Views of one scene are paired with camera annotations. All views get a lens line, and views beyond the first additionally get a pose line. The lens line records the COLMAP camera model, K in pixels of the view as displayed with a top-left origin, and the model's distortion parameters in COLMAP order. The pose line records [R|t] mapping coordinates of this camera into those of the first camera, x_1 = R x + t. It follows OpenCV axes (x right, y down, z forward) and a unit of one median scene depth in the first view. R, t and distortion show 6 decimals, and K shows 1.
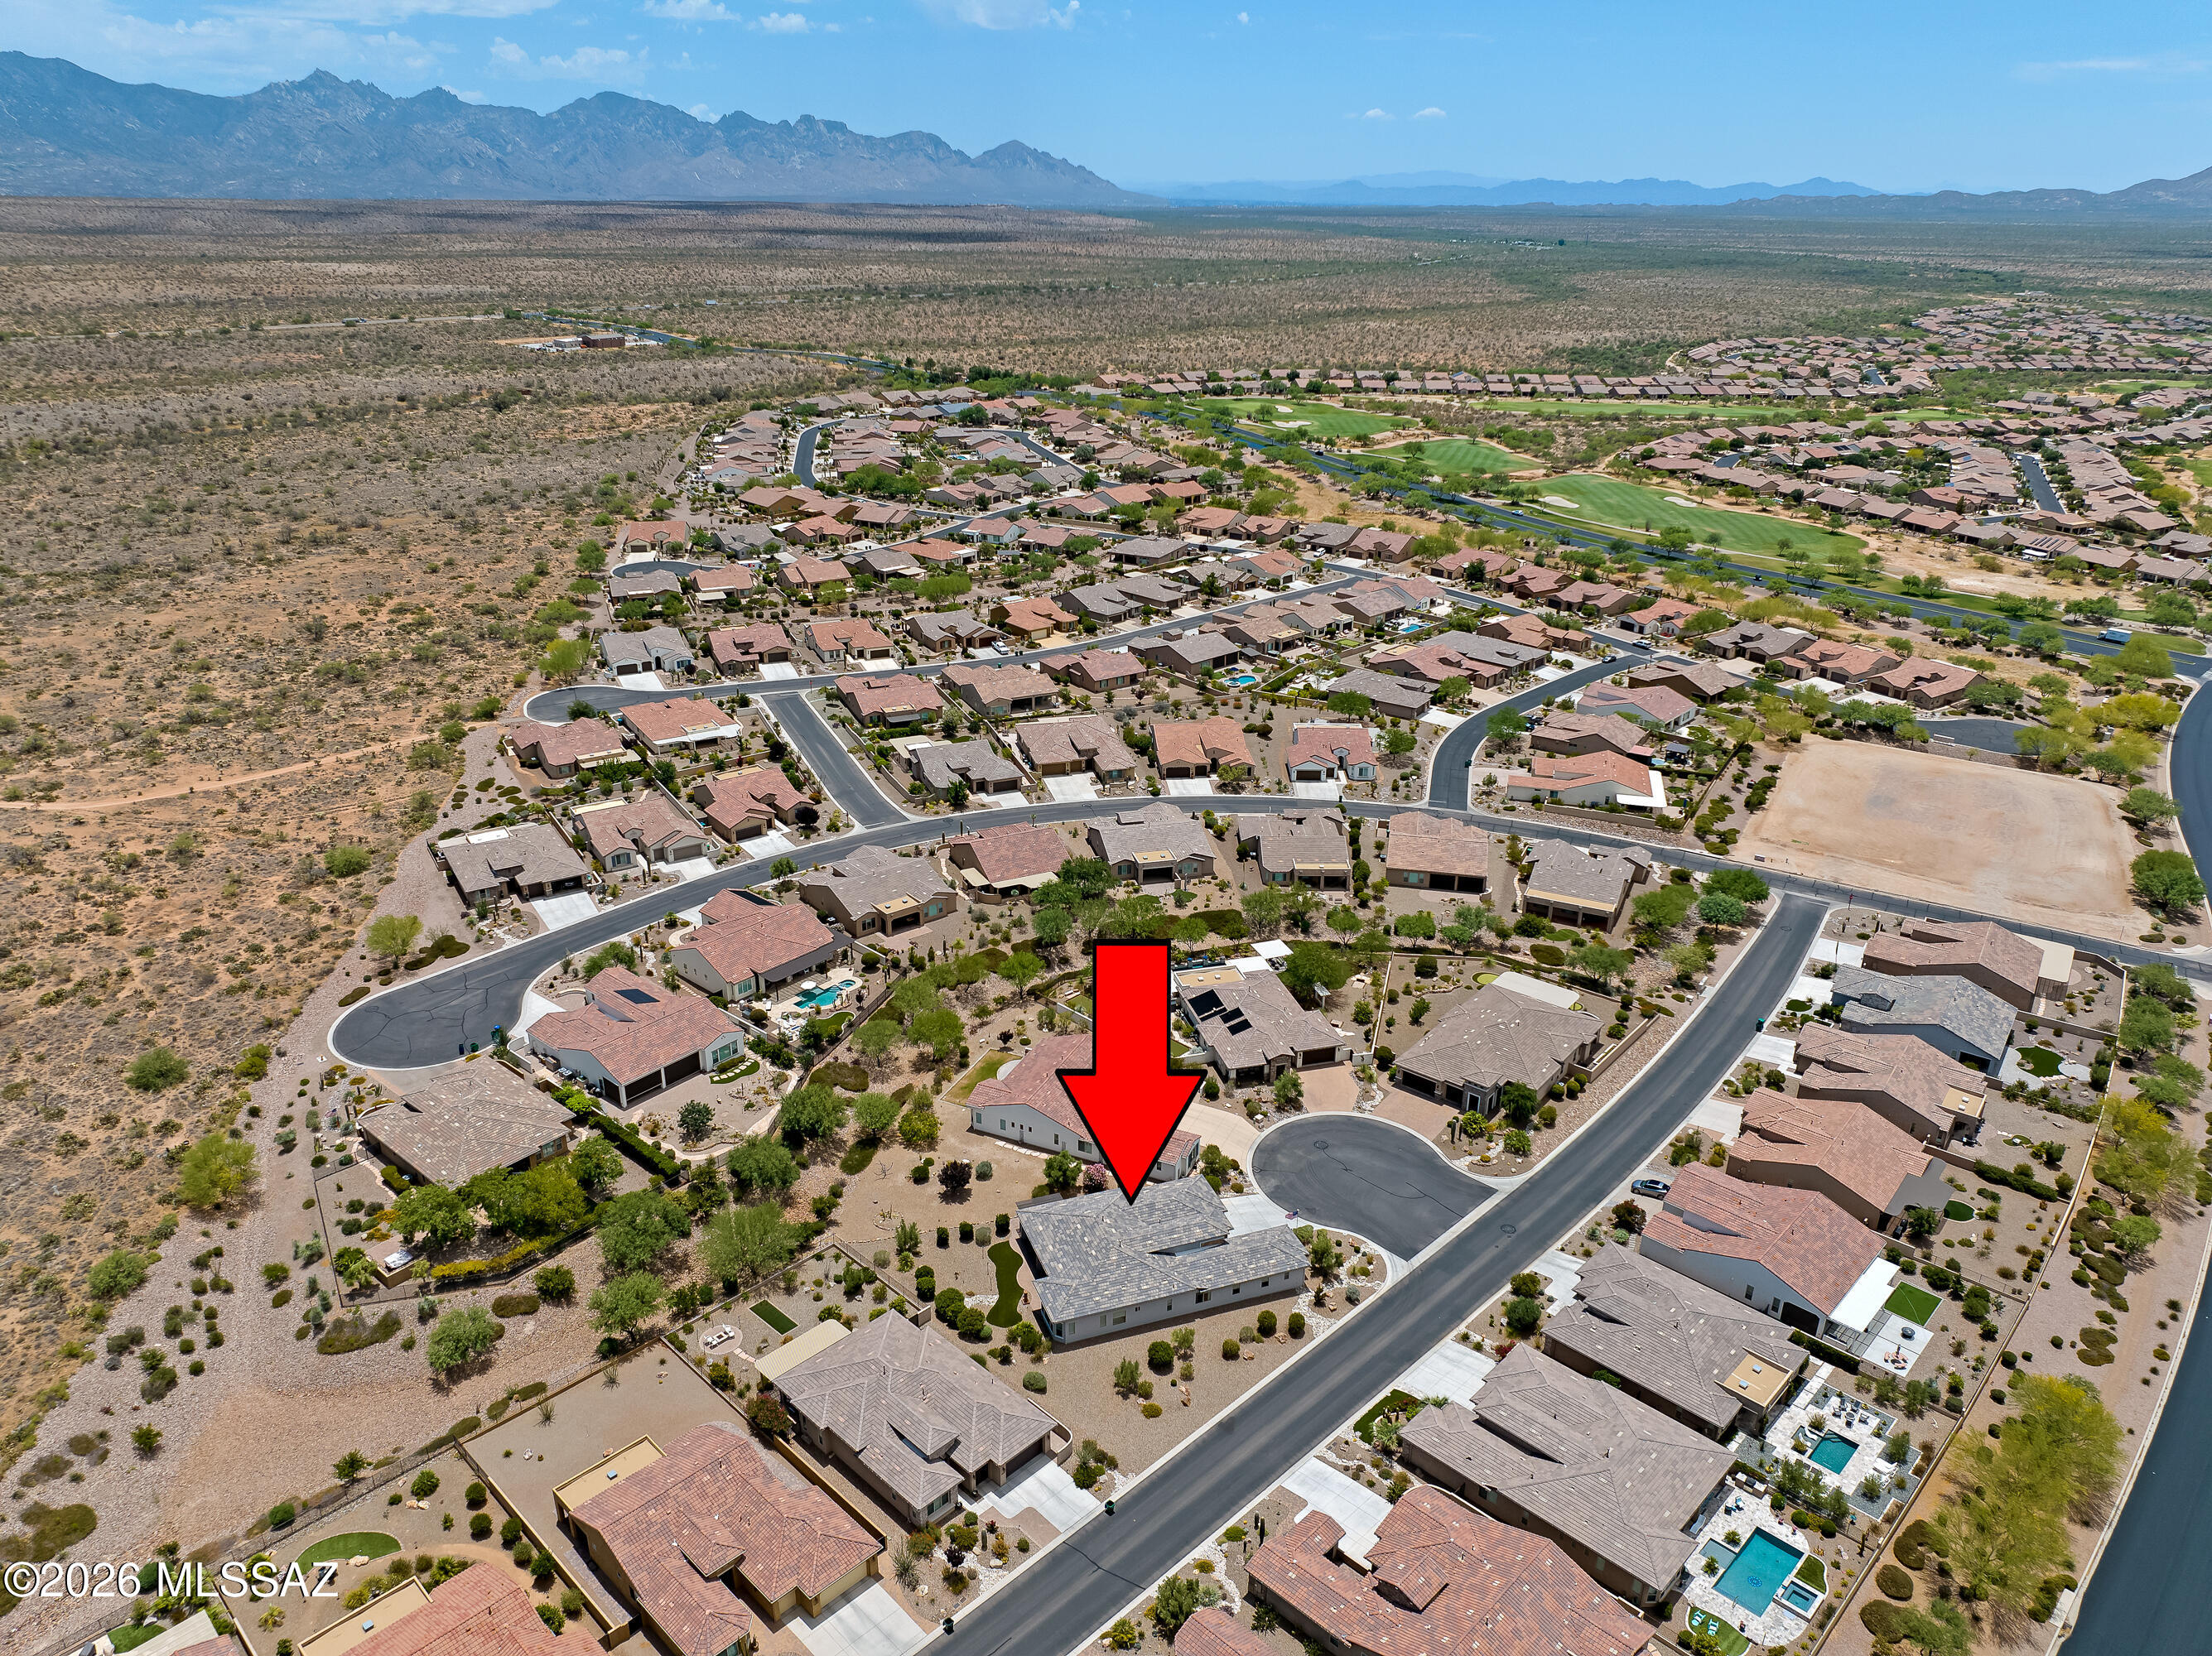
lens RADIAL K [[1558.9, 0, 1087.2], [0, 1558.9, 825.2], [0, 0, 1]] dist [-0.046023, 0.019823]
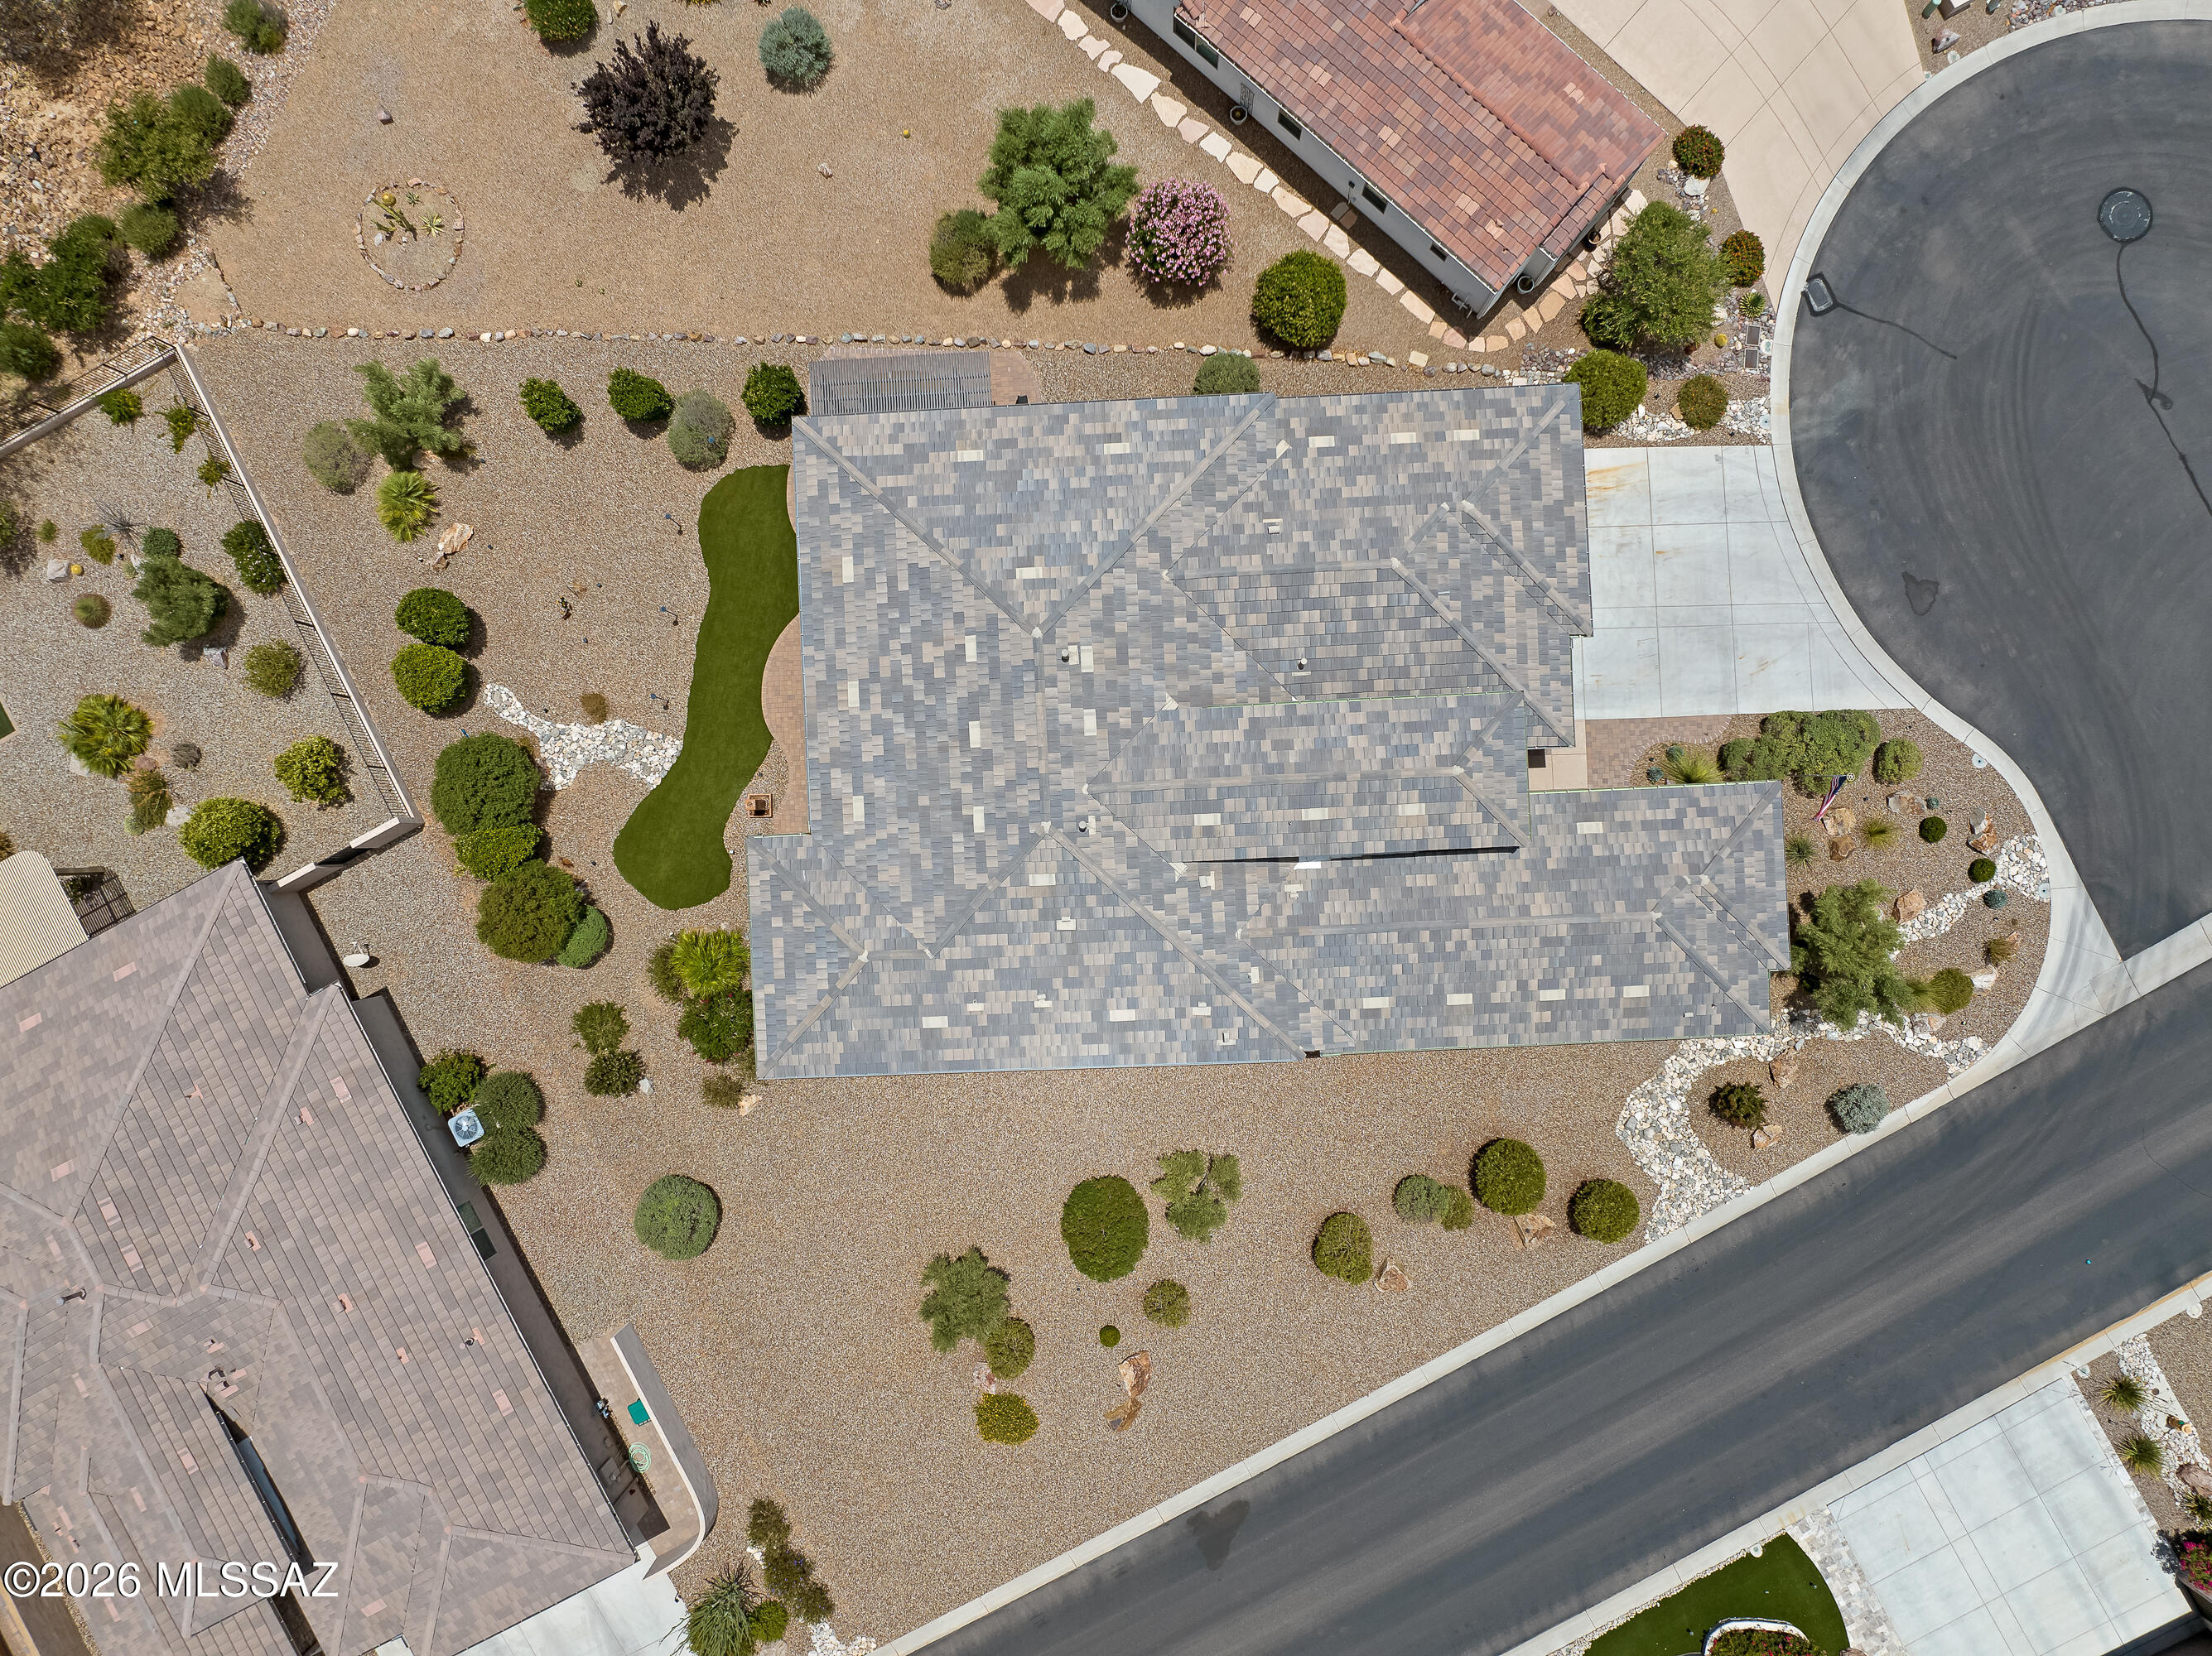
lens RADIAL K [[1558.9, 0, 1107.4], [0, 1558.9, 828.6], [0, 0, 1]] dist [-0.046023, 0.019823]
pose [[0.956484, 0.289835, -0.033668, 0.028320], [-0.079802, 0.370835, 0.925264, 0.026508], [0.280660, -0.882314, 0.377827, 0.756195]]
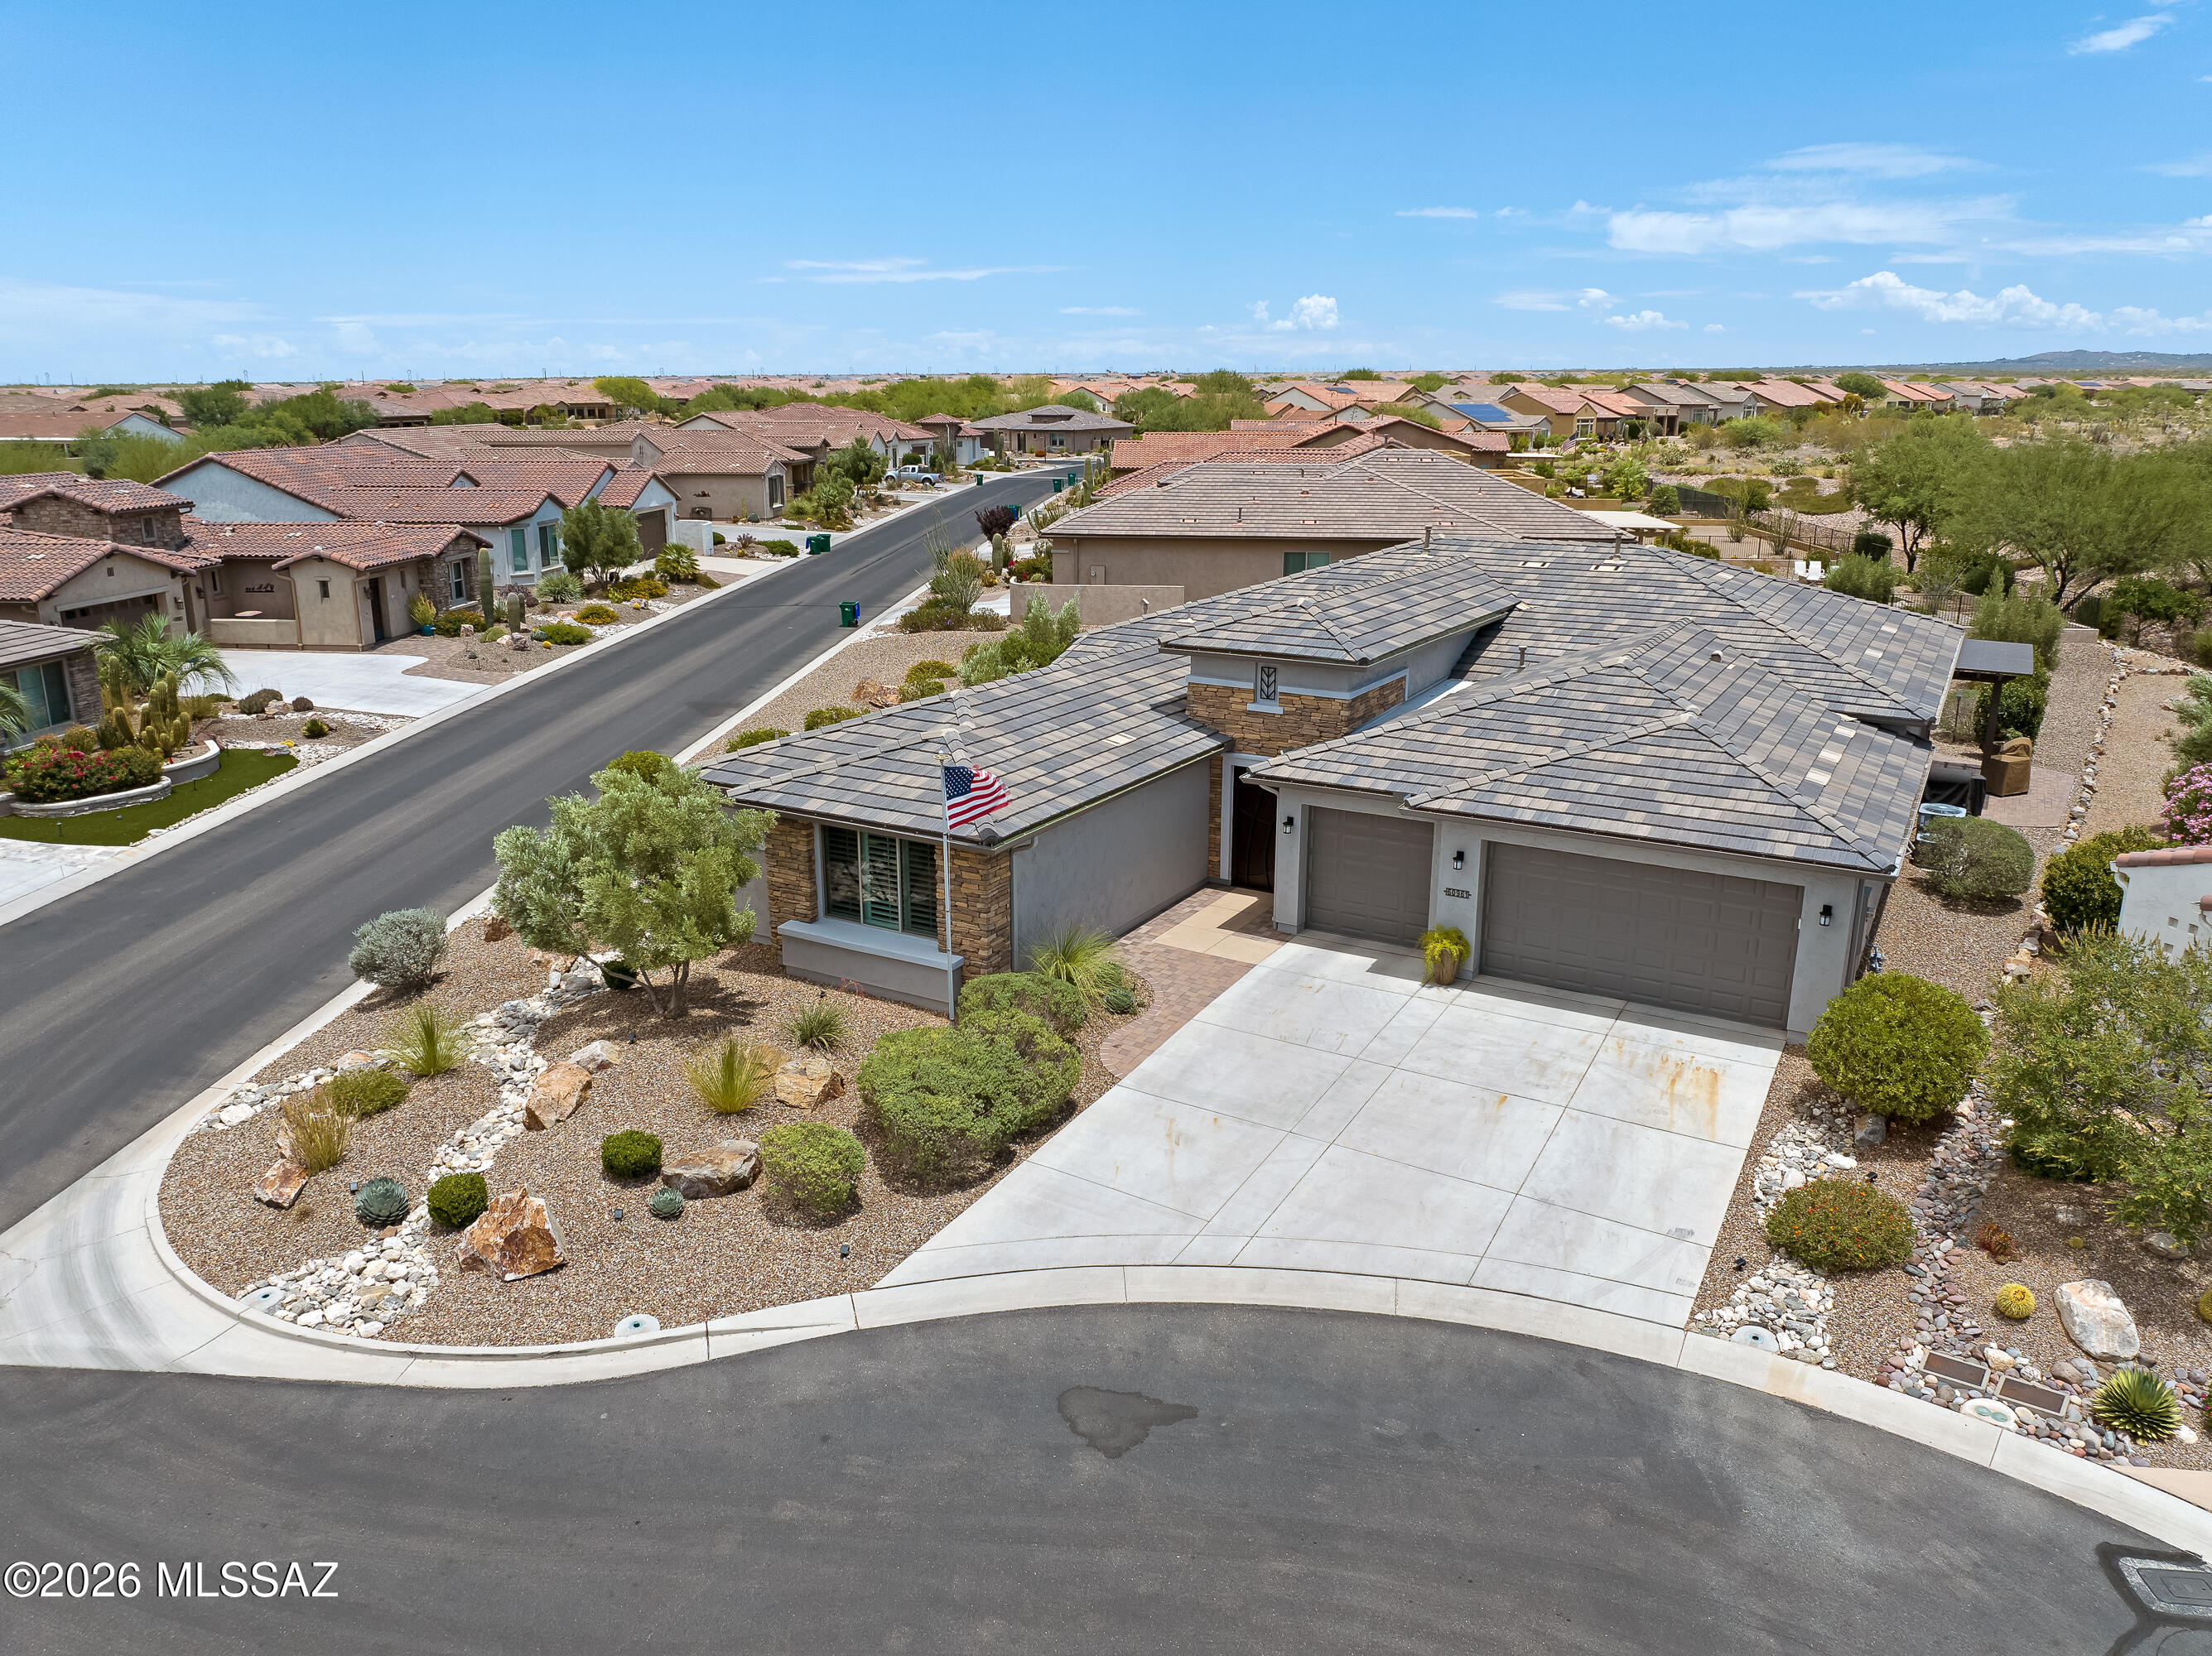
lens RADIAL K [[1558.9, 0, 1104.4], [0, 1558.9, 831.8], [0, 0, 1]] dist [-0.046023, 0.019823]
pose [[-0.763632, 0.160608, -0.625357, 0.179513], [-0.257472, 0.812471, 0.523067, 0.161185], [0.592093, 0.560443, -0.579077, 0.947567]]
